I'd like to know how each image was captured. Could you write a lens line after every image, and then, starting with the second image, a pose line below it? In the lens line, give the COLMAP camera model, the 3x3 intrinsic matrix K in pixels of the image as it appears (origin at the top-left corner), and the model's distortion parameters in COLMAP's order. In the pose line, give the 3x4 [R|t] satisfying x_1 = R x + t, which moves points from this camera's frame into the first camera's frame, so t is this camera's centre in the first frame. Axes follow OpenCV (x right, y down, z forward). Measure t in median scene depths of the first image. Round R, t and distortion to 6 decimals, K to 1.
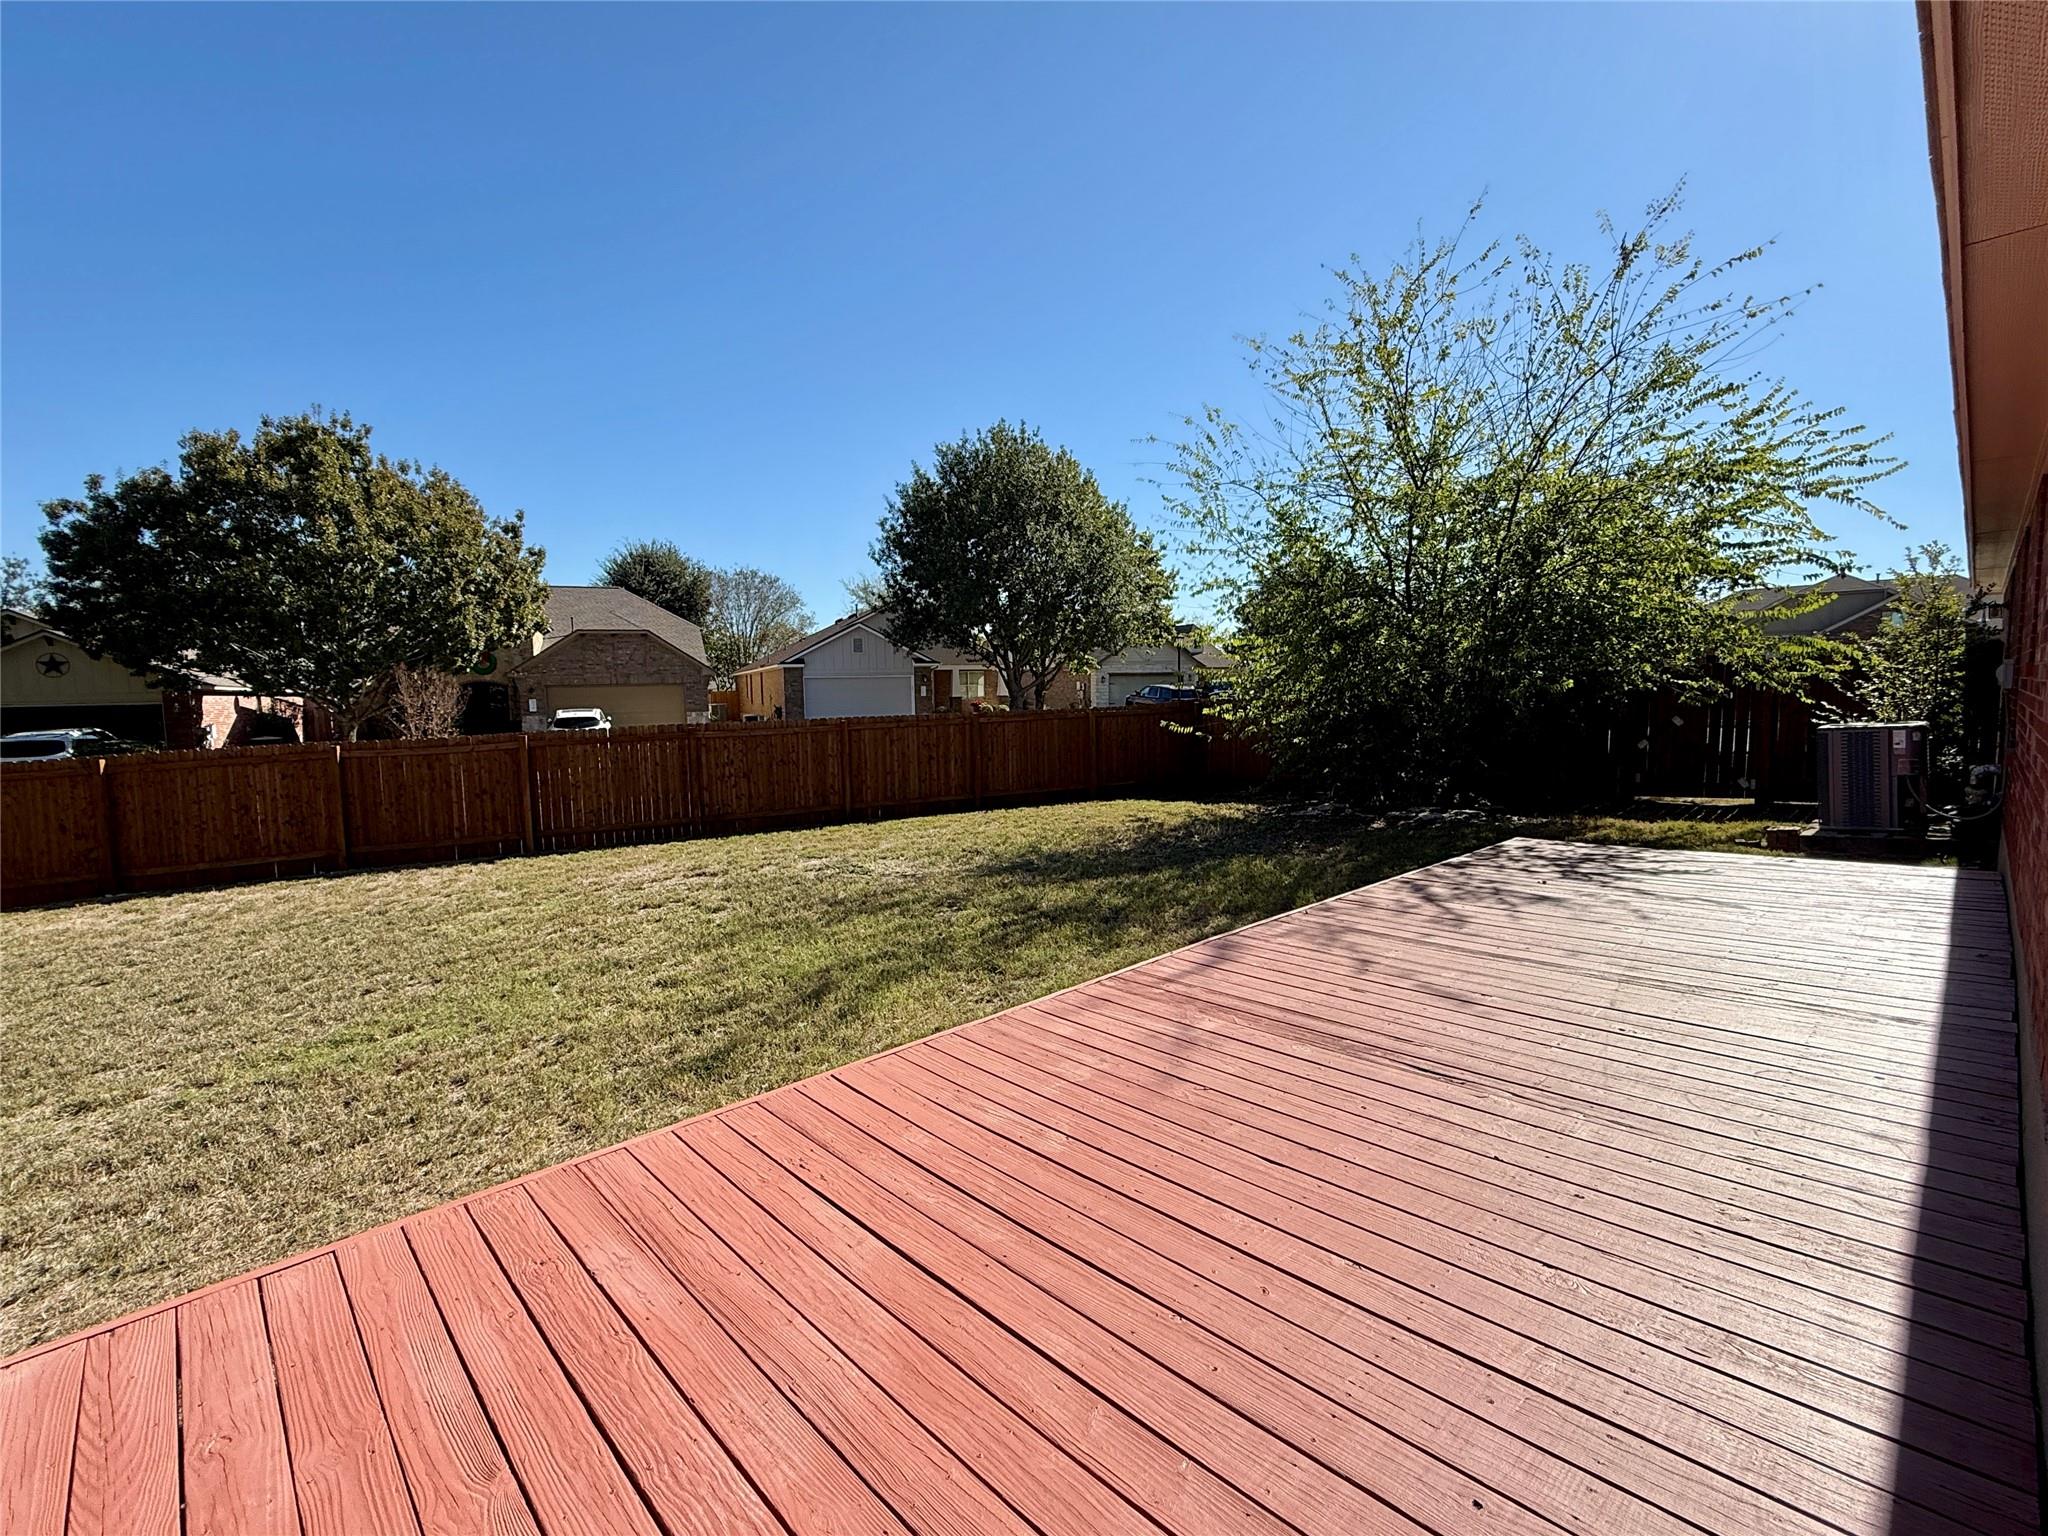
lens RADIAL K [[911.2, 0, 1028.3], [0, 911.2, 765.0], [0, 0, 1]] dist [-0.000461, -0.000261]
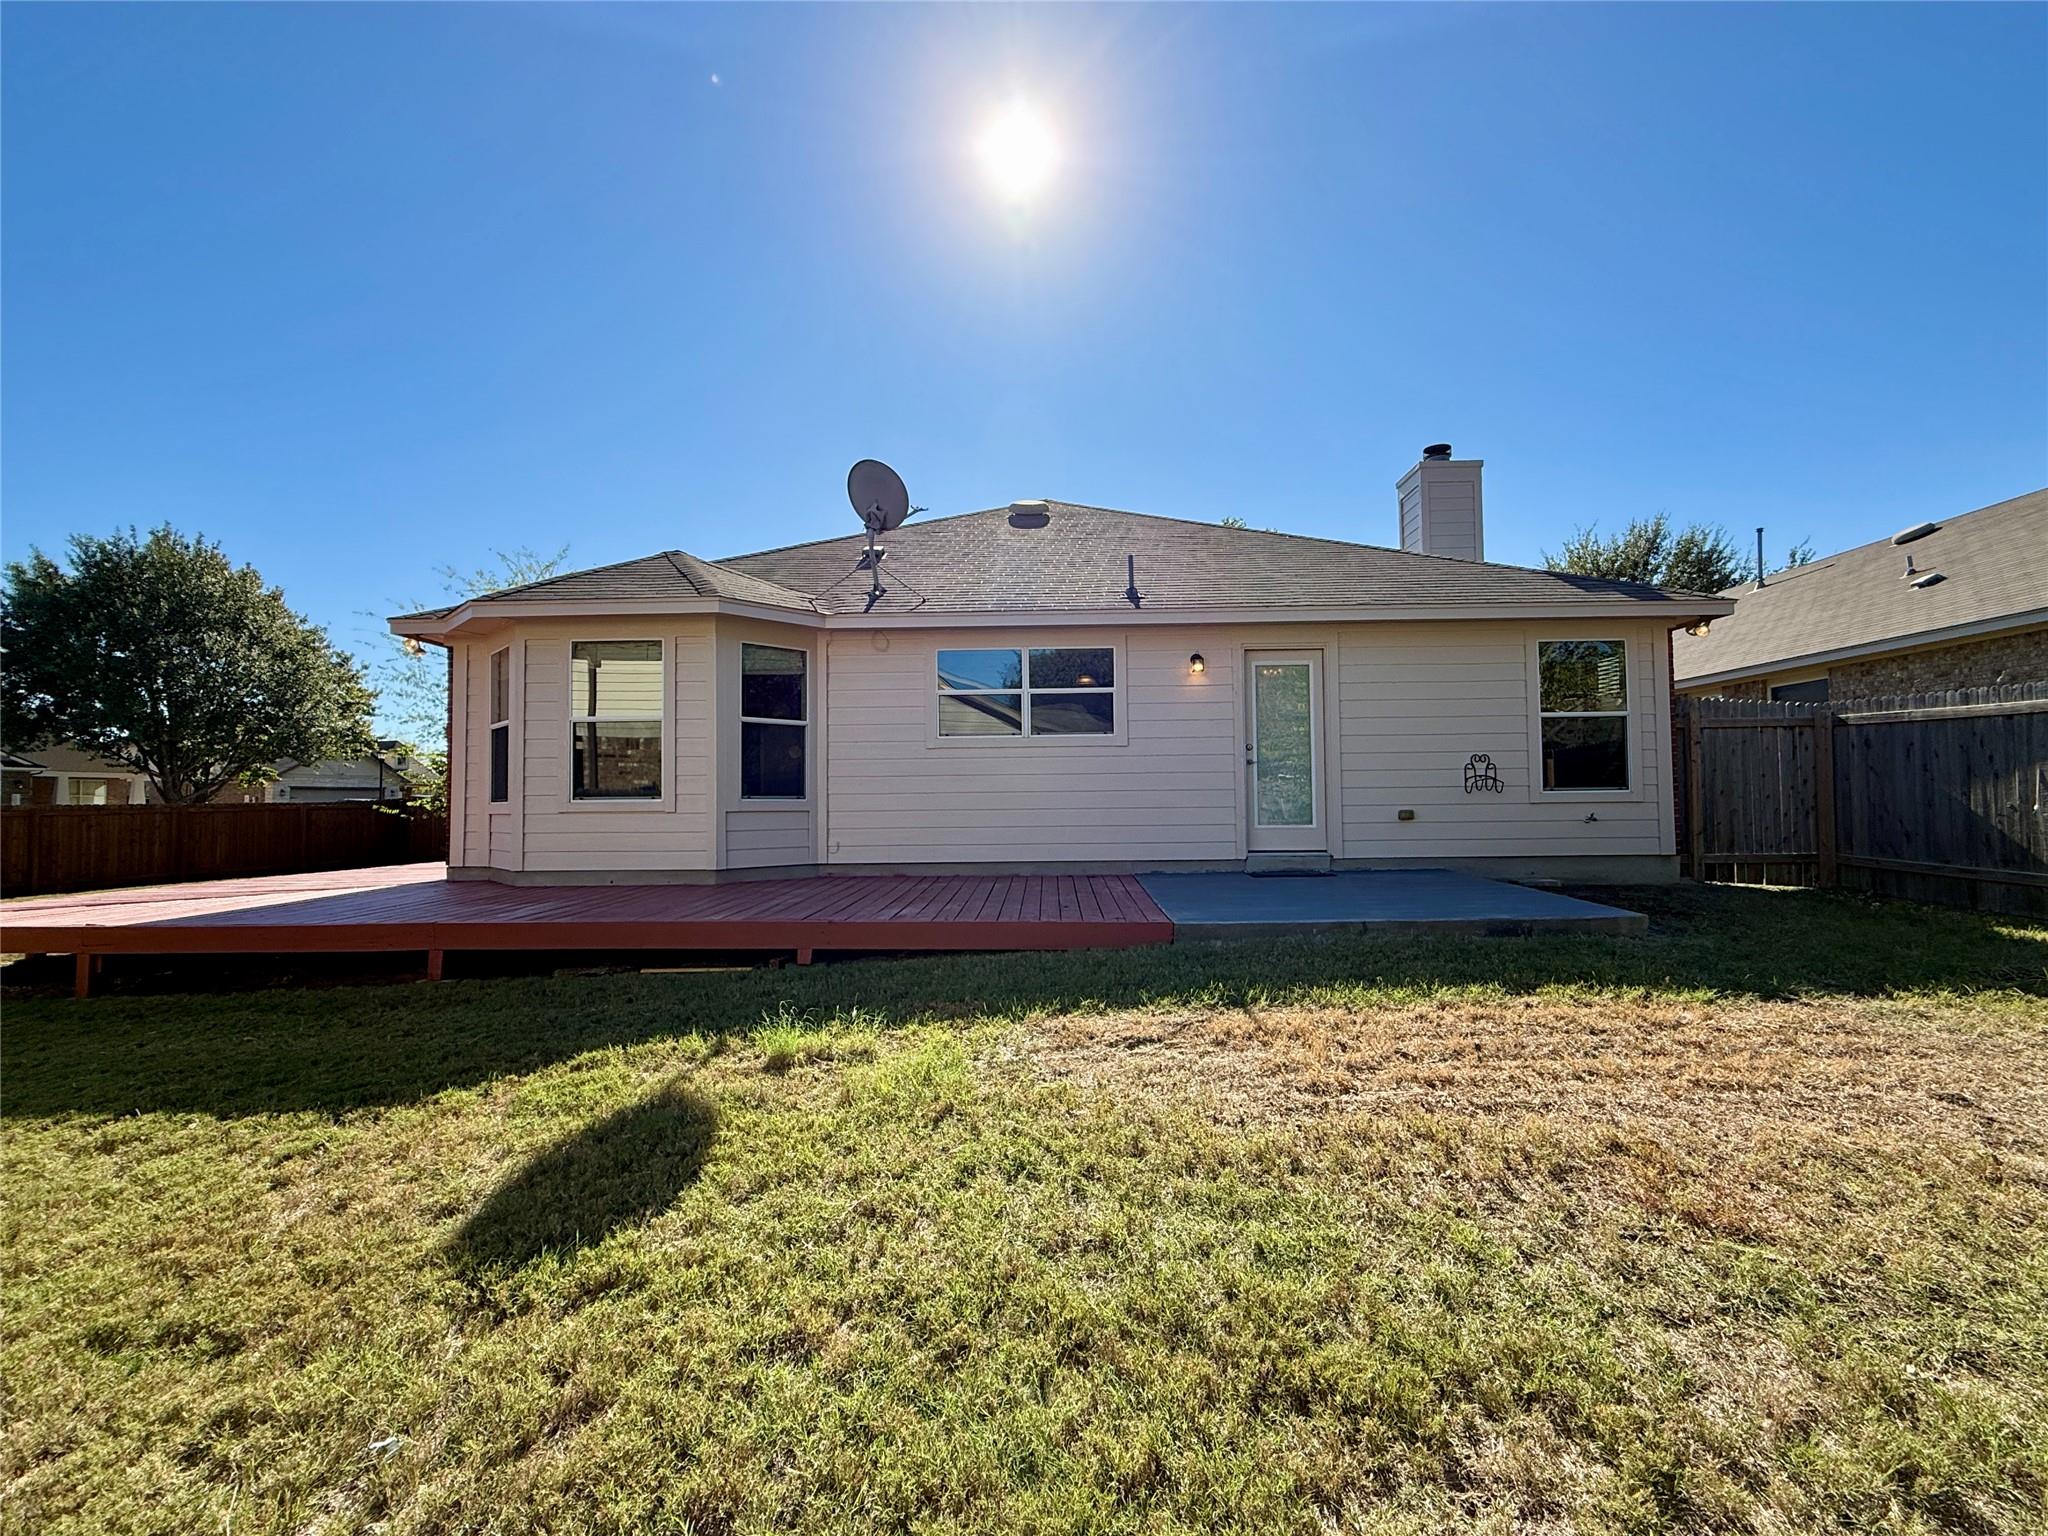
lens RADIAL K [[911.2, 0, 1023.6], [0, 911.2, 773.8], [0, 0, 1]] dist [-0.000461, -0.000261]
pose [[0.708858, 0.034854, 0.704490, -0.056609], [0.056837, 0.992708, -0.106304, 0.044129], [-0.703058, 0.115395, 0.701708, -0.297157]]
